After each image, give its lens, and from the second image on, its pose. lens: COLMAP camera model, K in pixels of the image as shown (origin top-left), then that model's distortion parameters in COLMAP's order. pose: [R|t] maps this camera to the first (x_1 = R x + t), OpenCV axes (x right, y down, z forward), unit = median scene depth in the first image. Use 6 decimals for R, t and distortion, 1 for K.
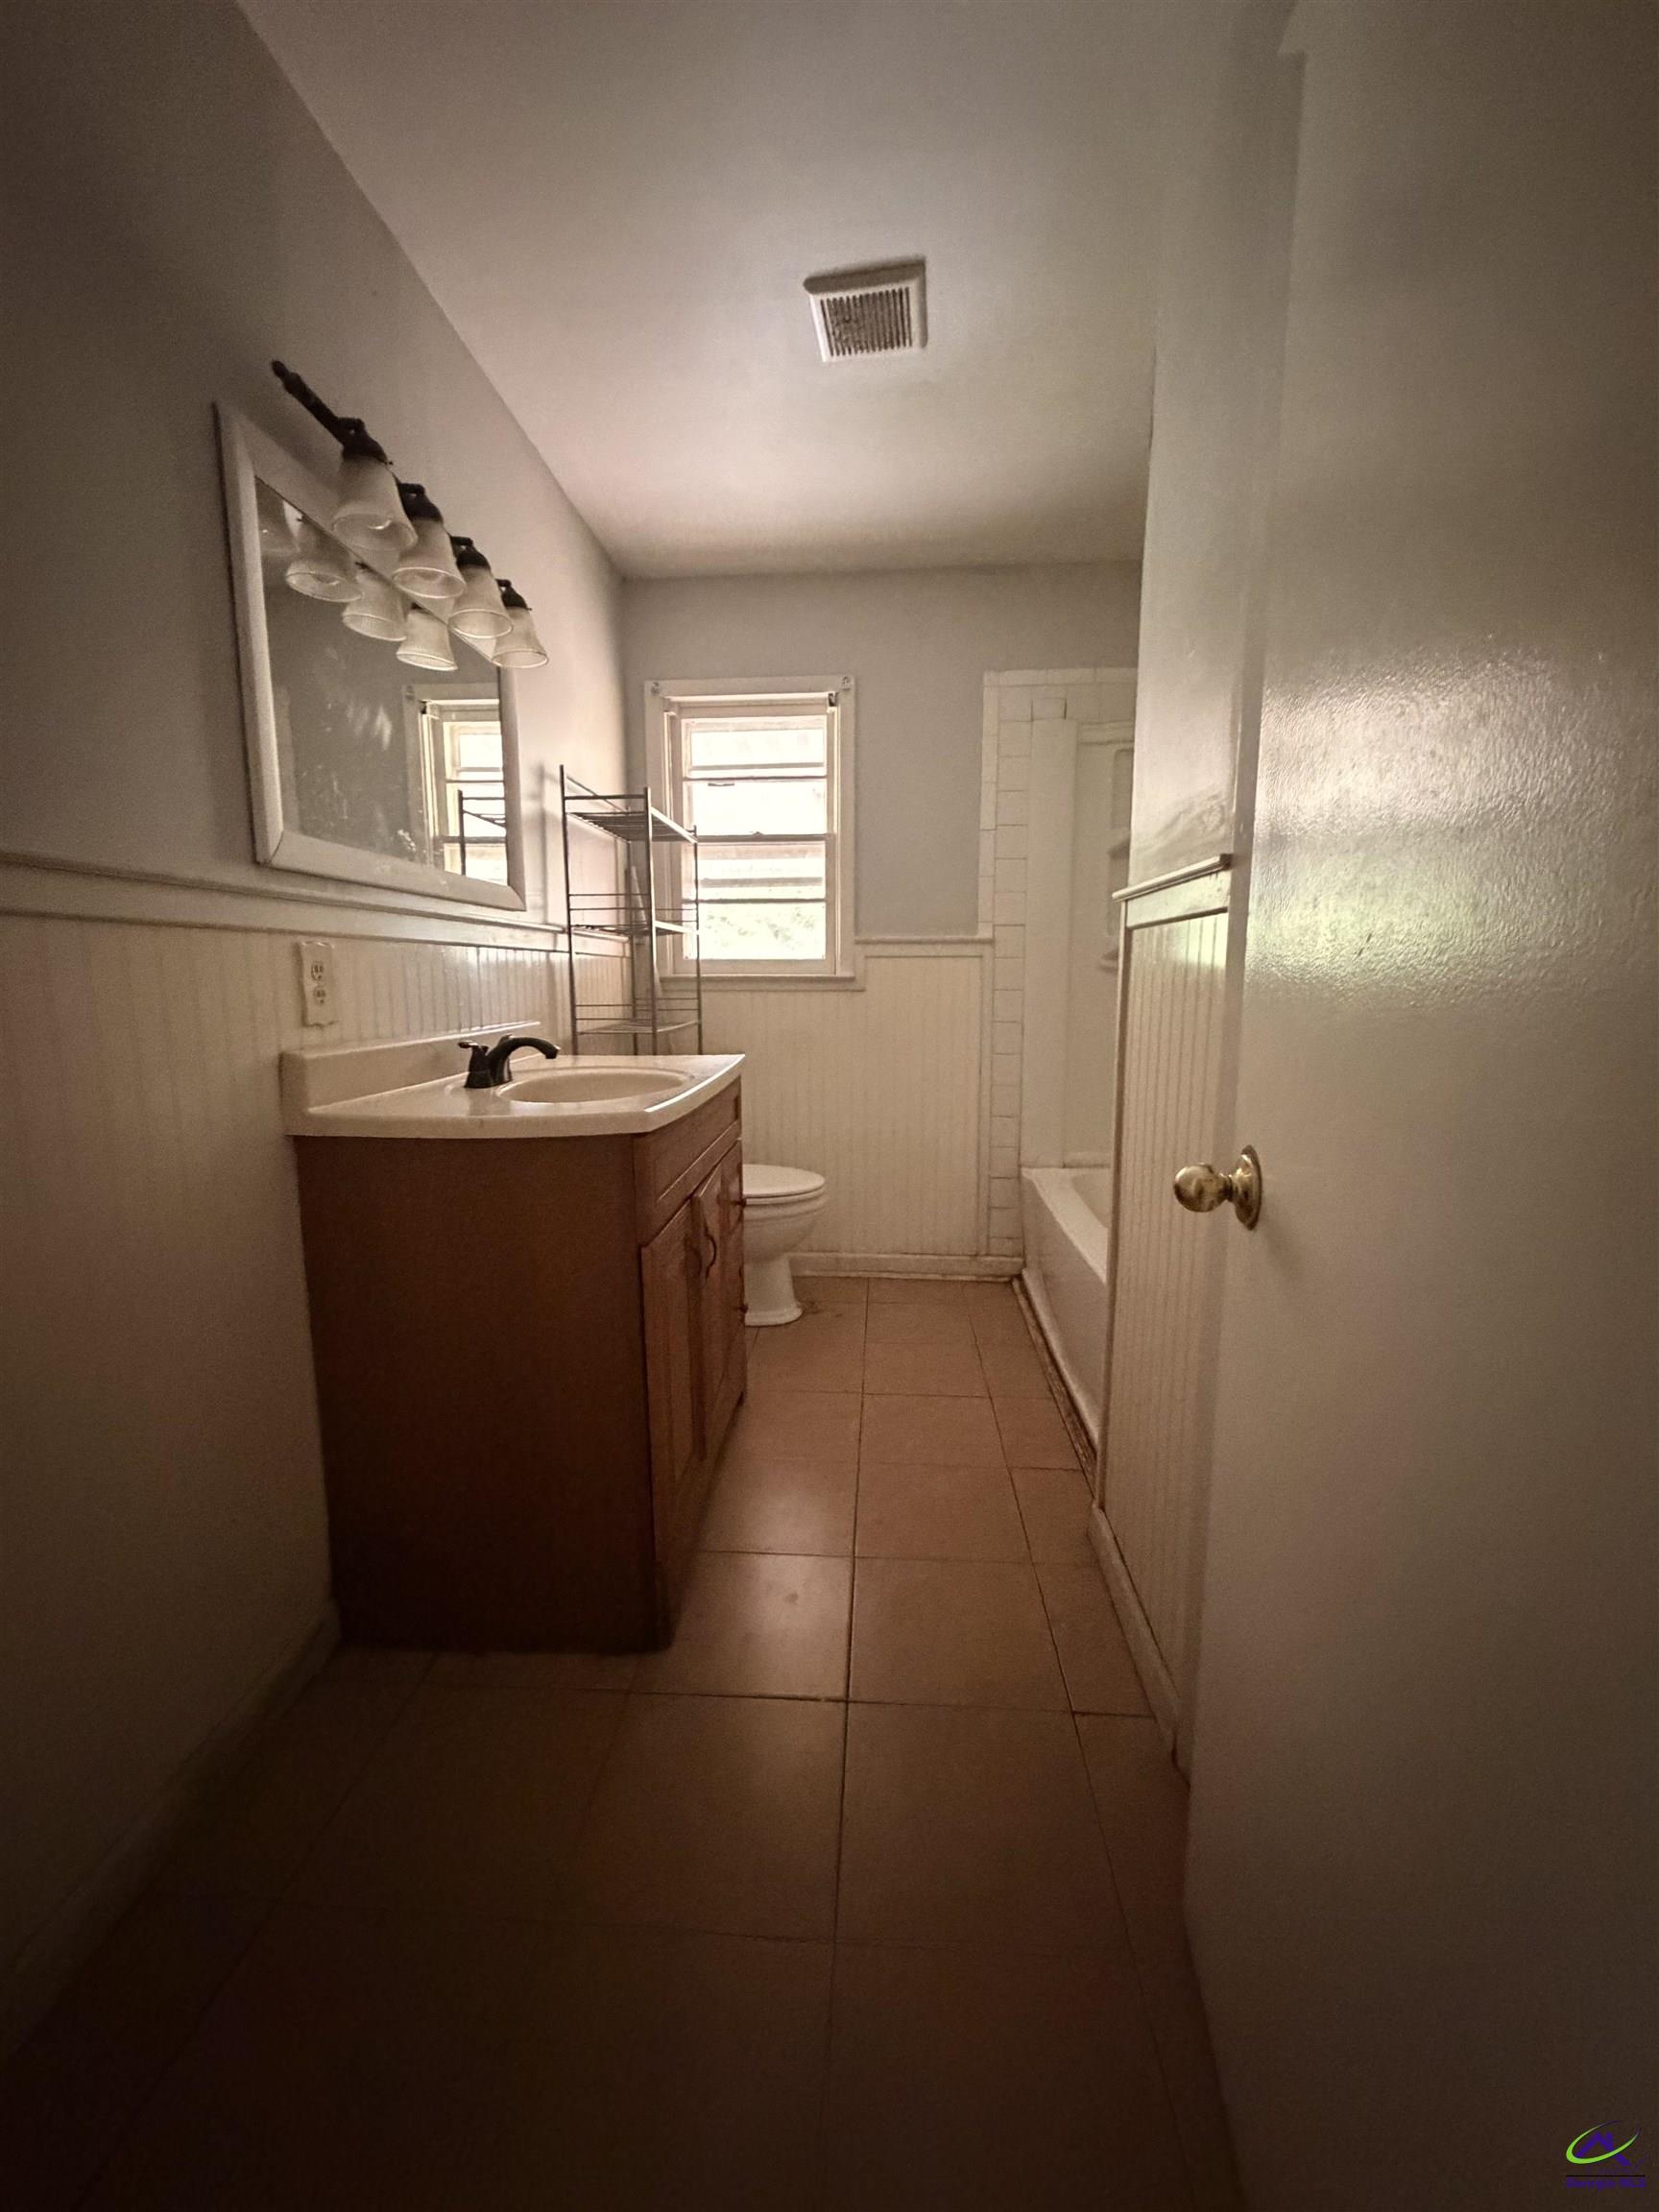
lens RADIAL K [[883.4, 0, 827.7], [0, 883.4, 1097.5], [0, 0, 1]] dist [-0.003317, 0.000264]
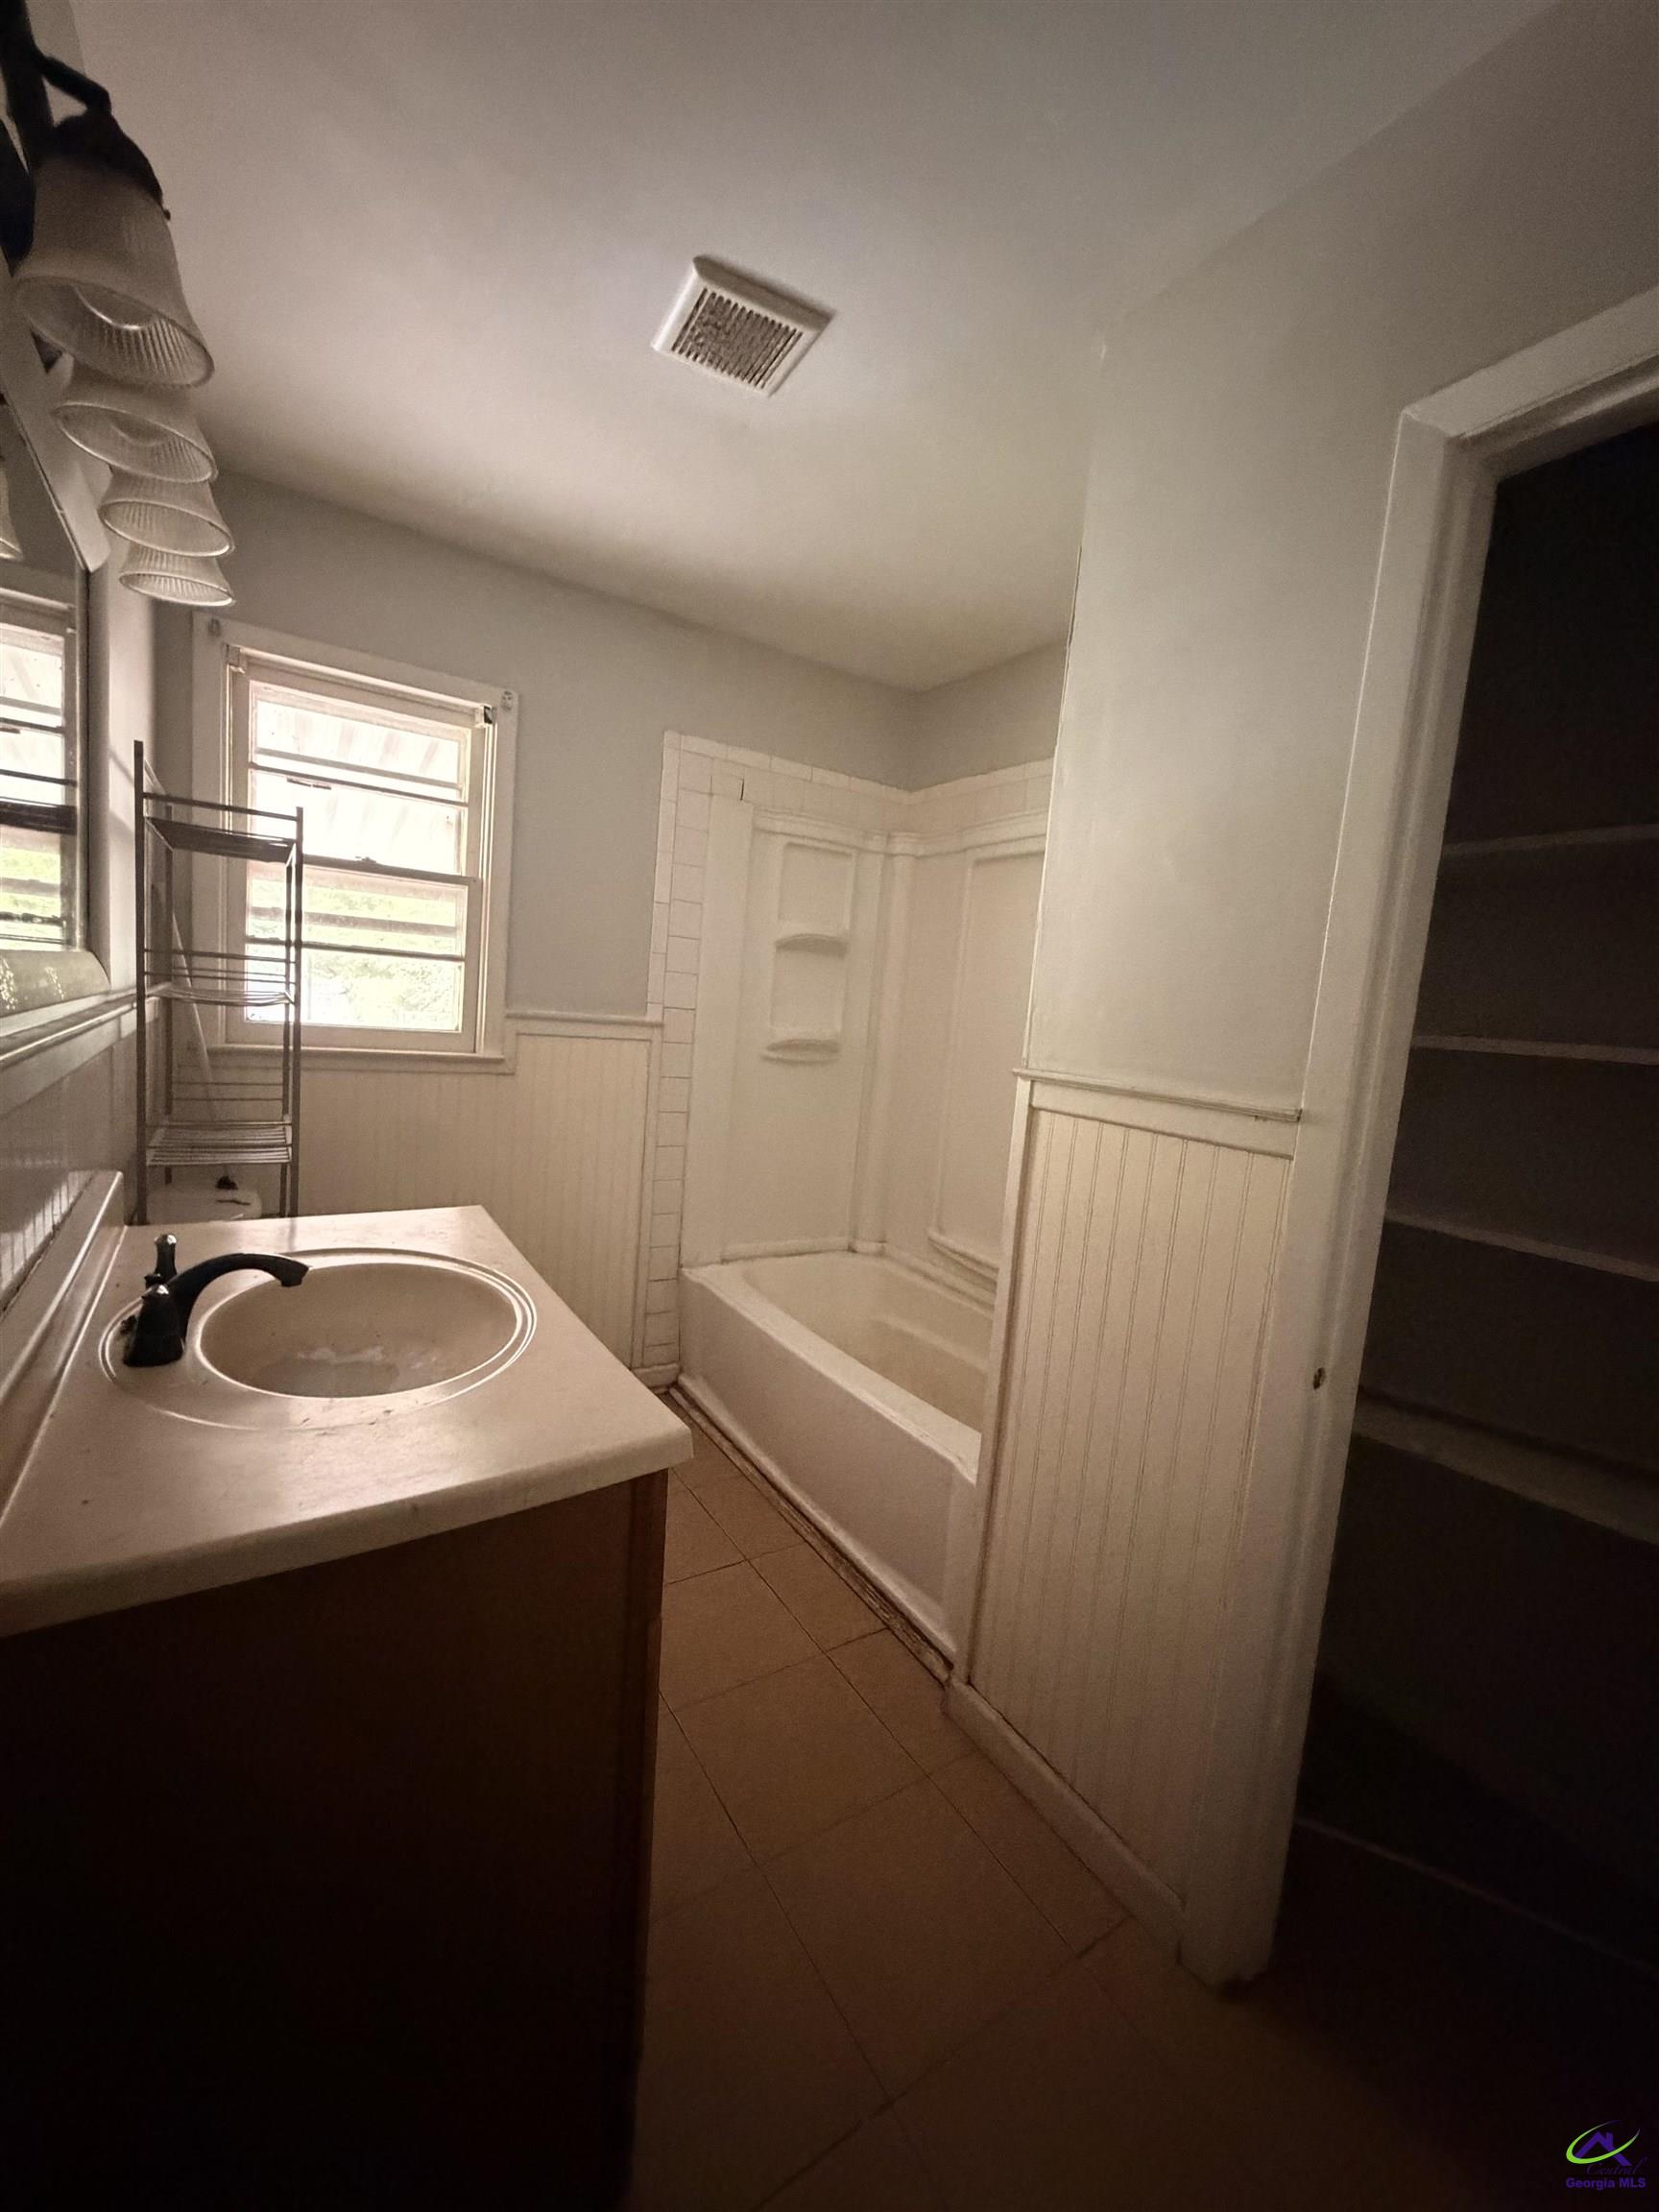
lens RADIAL K [[883.4, 0, 827.7], [0, 883.4, 1097.5], [0, 0, 1]] dist [-0.003317, 0.000264]
pose [[0.796688, 0.003136, 0.604383, -0.225163], [-0.003624, 0.999993, -0.000412, -0.101783], [-0.604381, -0.001862, 0.796694, 0.171987]]
